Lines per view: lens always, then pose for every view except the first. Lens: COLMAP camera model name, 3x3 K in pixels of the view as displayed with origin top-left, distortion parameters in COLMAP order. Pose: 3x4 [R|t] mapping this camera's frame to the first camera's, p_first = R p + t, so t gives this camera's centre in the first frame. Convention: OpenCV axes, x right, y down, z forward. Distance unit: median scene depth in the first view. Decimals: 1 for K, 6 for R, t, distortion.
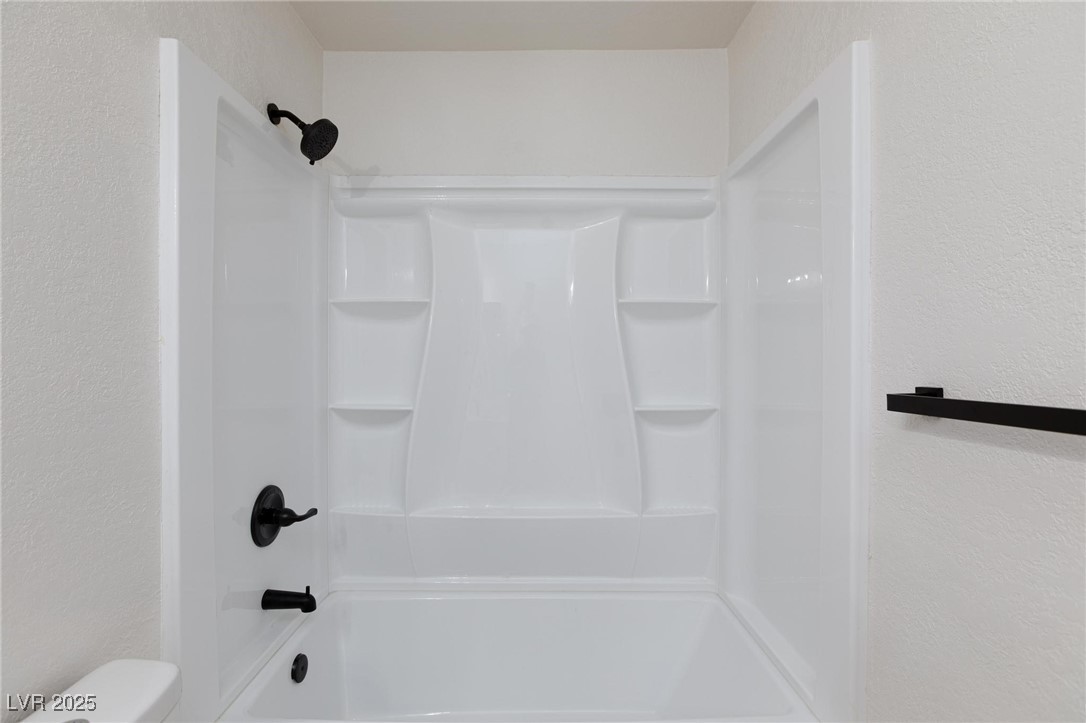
lens RADIAL K [[516.2, 0, 536.9], [0, 516.2, 367.9], [0, 0, 1]] dist [-0.030811, 0.024225]
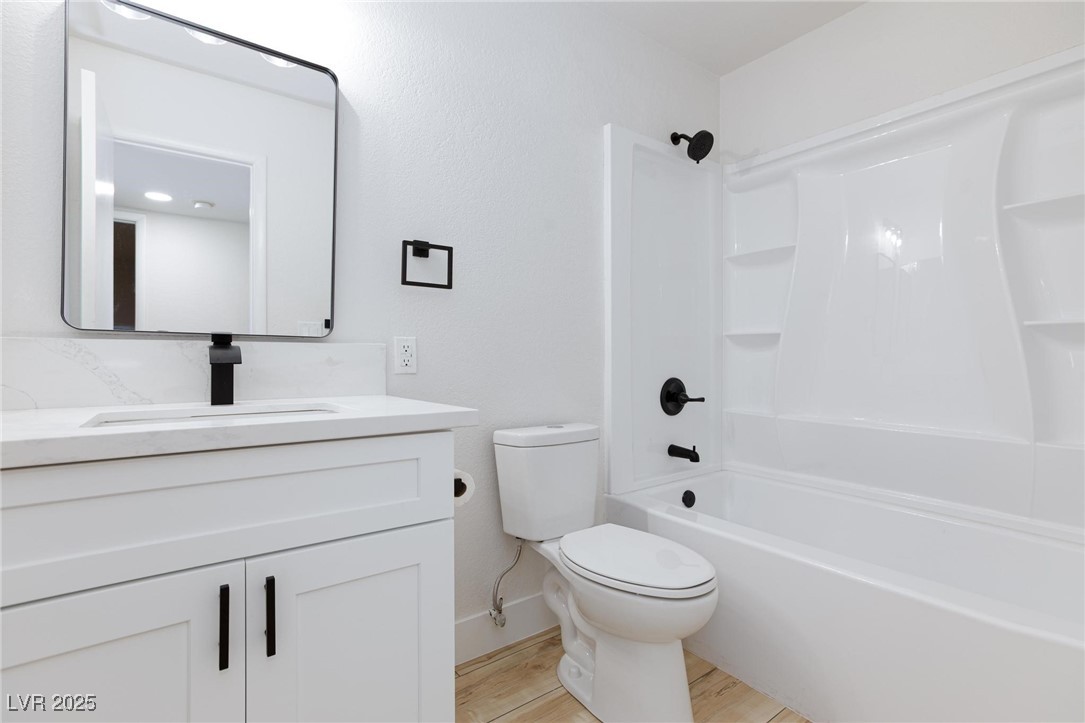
lens RADIAL K [[515.7, 0, 536.4], [0, 515.7, 367.9], [0, 0, 1]] dist [-0.030811, 0.024225]
pose [[0.592738, 0.013007, -0.805290, 0.413998], [-0.008690, 0.999915, 0.009754, 0.159357], [0.805348, 0.001216, 0.592801, -0.225088]]
